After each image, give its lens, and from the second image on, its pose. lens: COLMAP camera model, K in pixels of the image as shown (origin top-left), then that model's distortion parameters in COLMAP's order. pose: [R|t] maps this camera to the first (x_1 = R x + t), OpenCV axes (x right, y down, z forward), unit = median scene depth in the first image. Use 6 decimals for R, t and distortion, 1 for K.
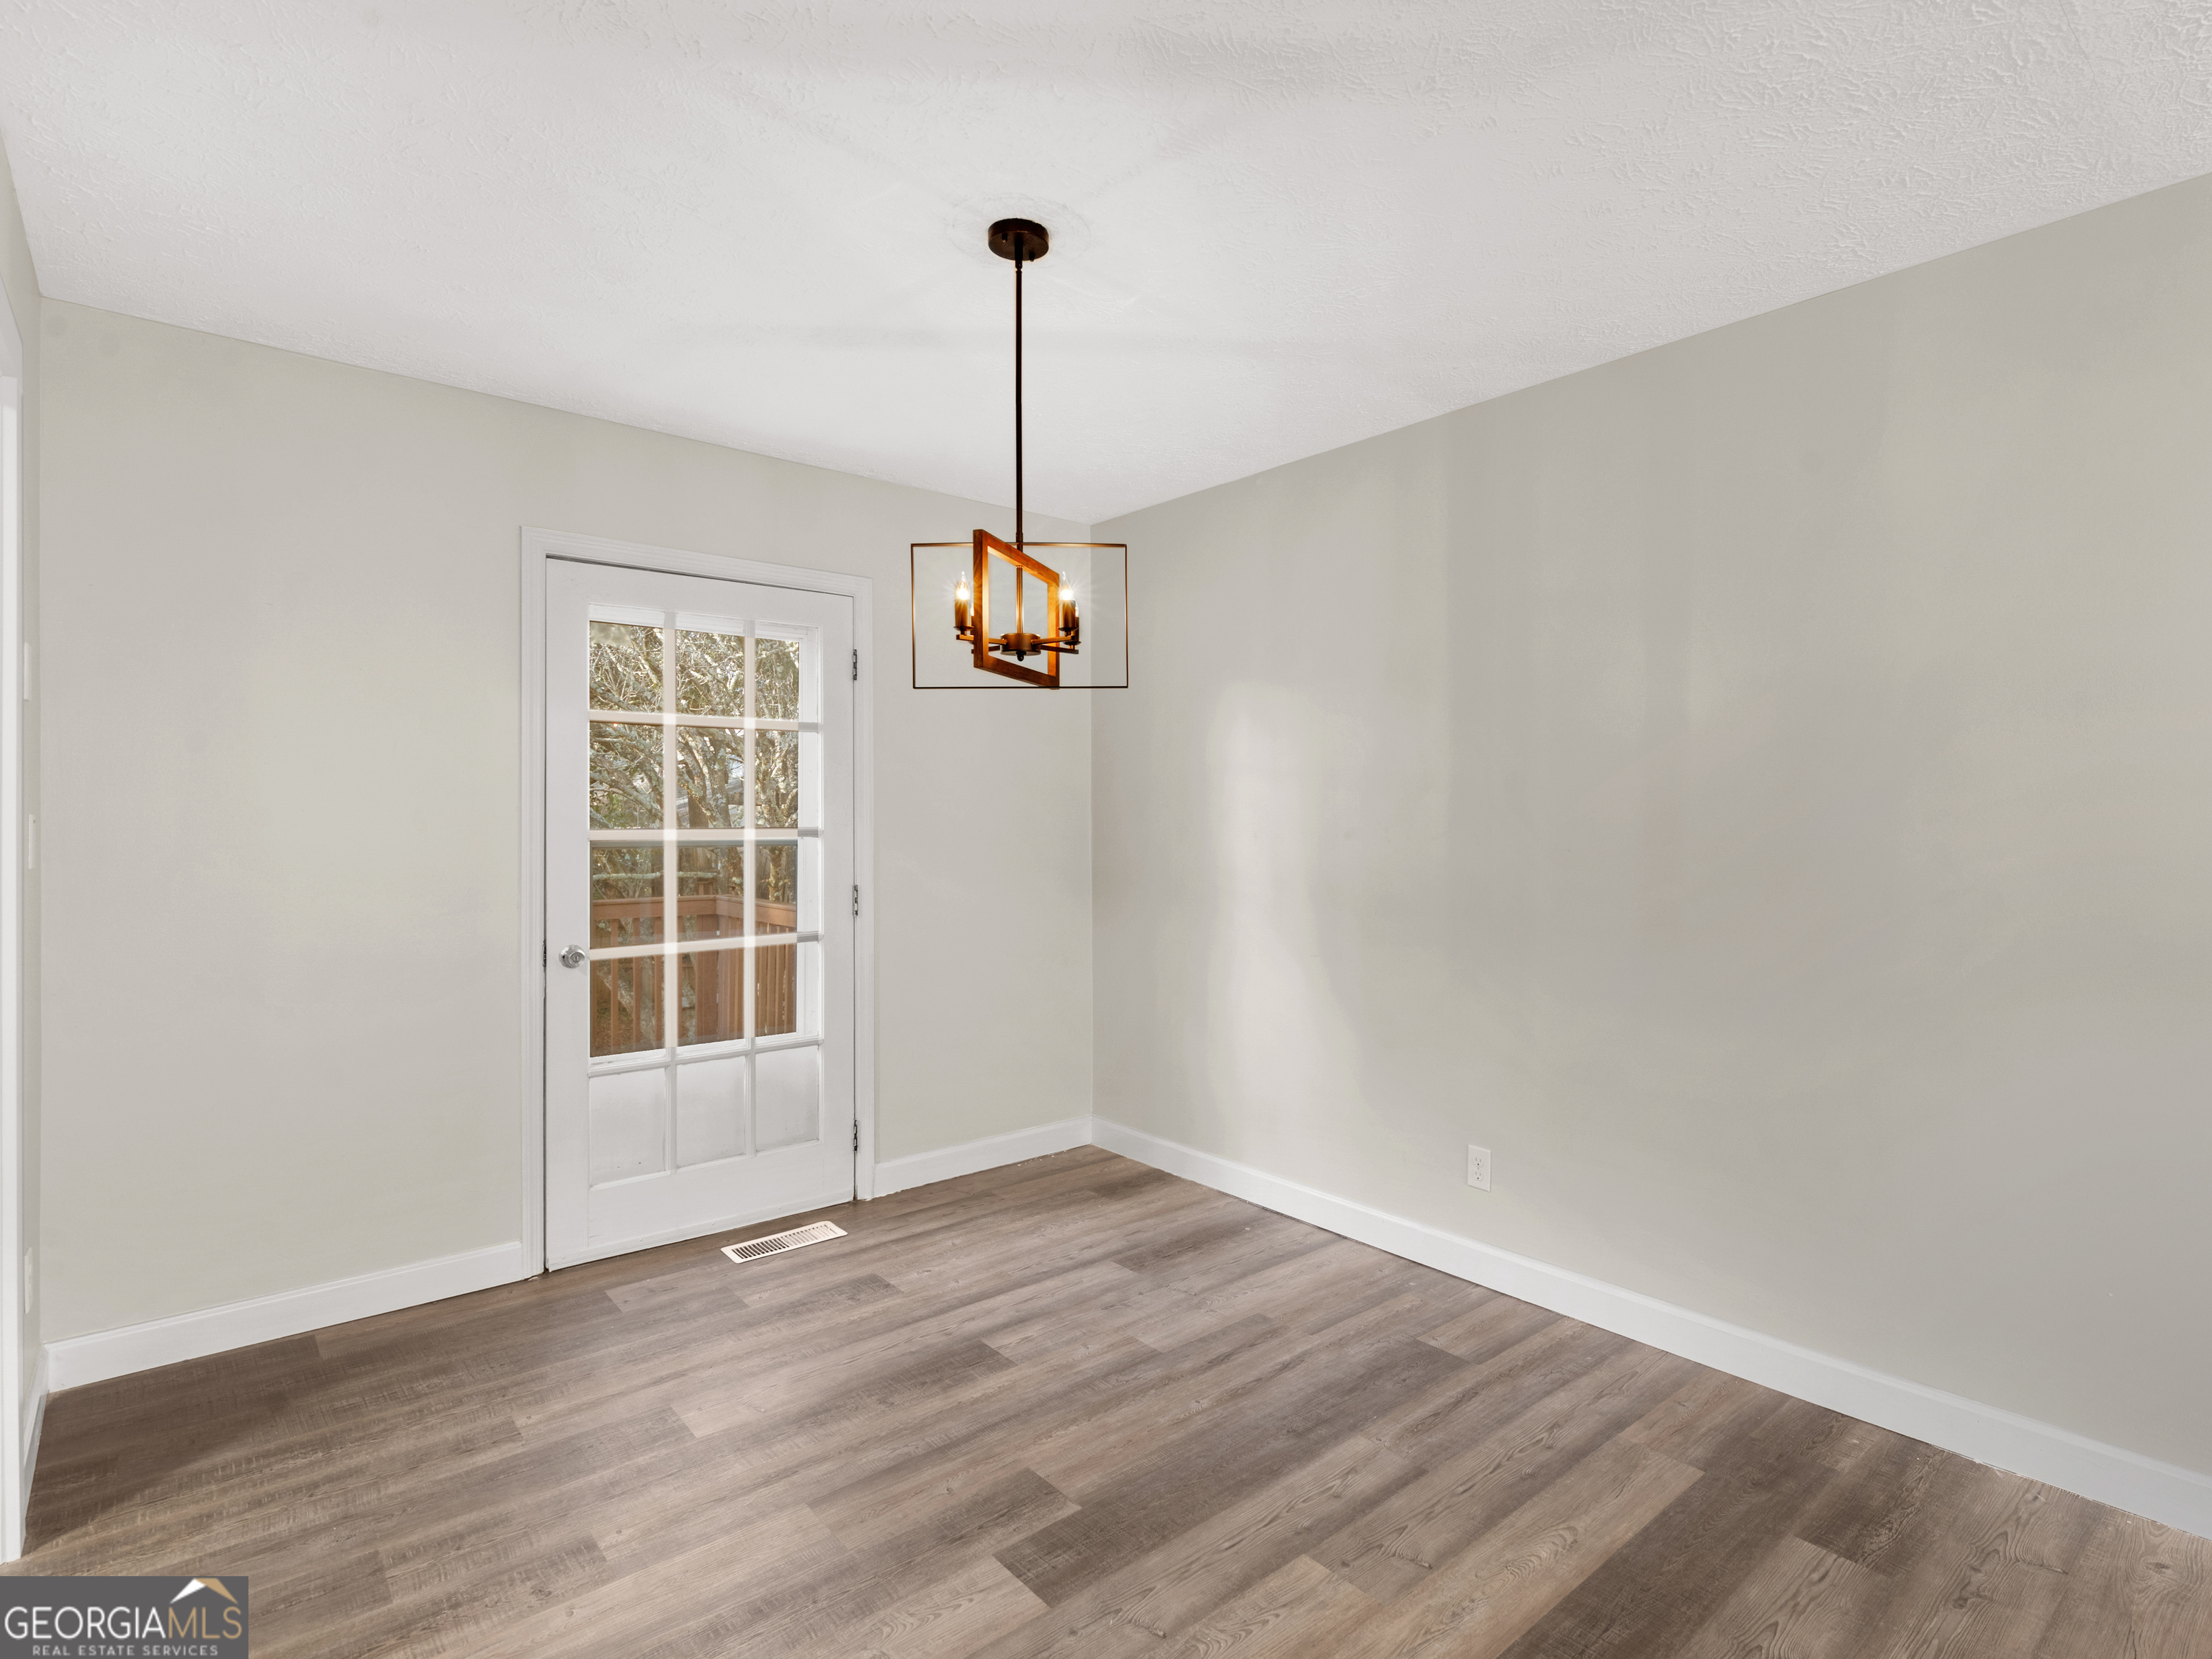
lens RADIAL K [[1176.6, 0, 1106.0], [0, 1176.6, 829.5], [0, 0, 1]] dist [-0.002957, -0.001122]
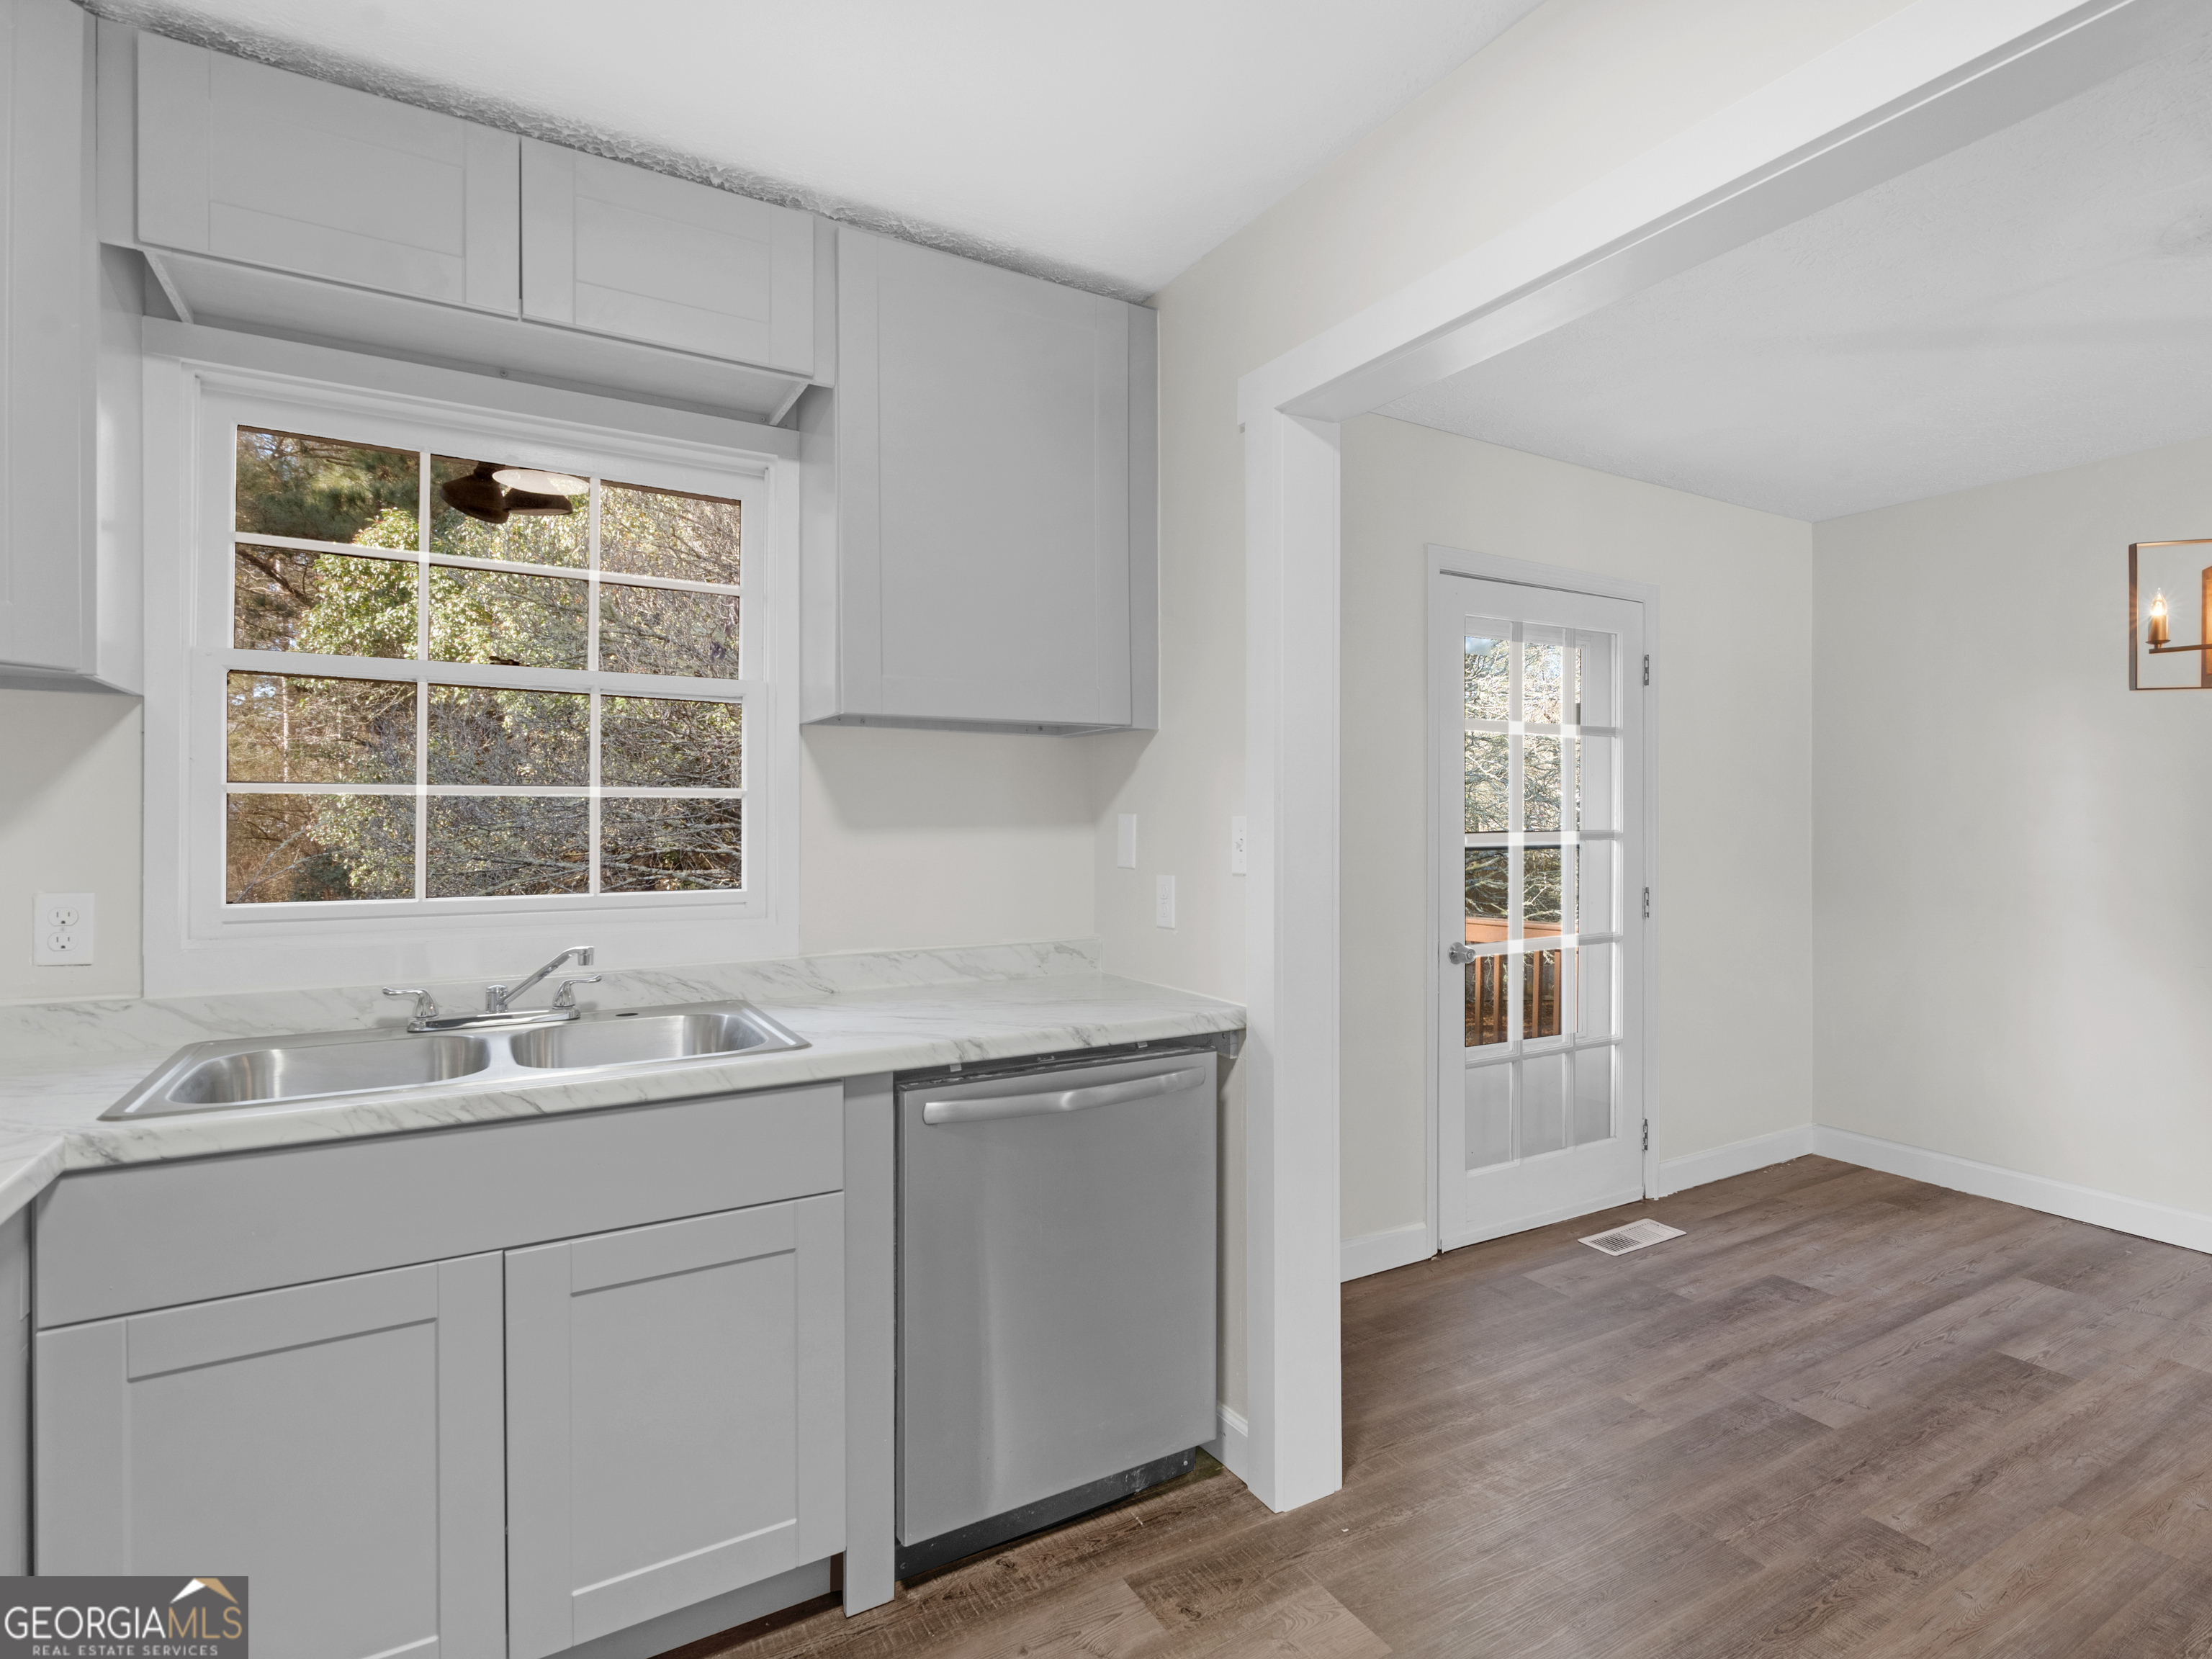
lens RADIAL K [[1158.4, 0, 1106.0], [0, 1158.4, 829.5], [0, 0, 1]] dist [-0.001420, -0.001438]
pose [[0.986397, 0.004735, -0.164312, -0.569060], [-0.005115, 0.999985, -0.001891, 0.001813], [0.164301, 0.002706, 0.986407, -0.066721]]
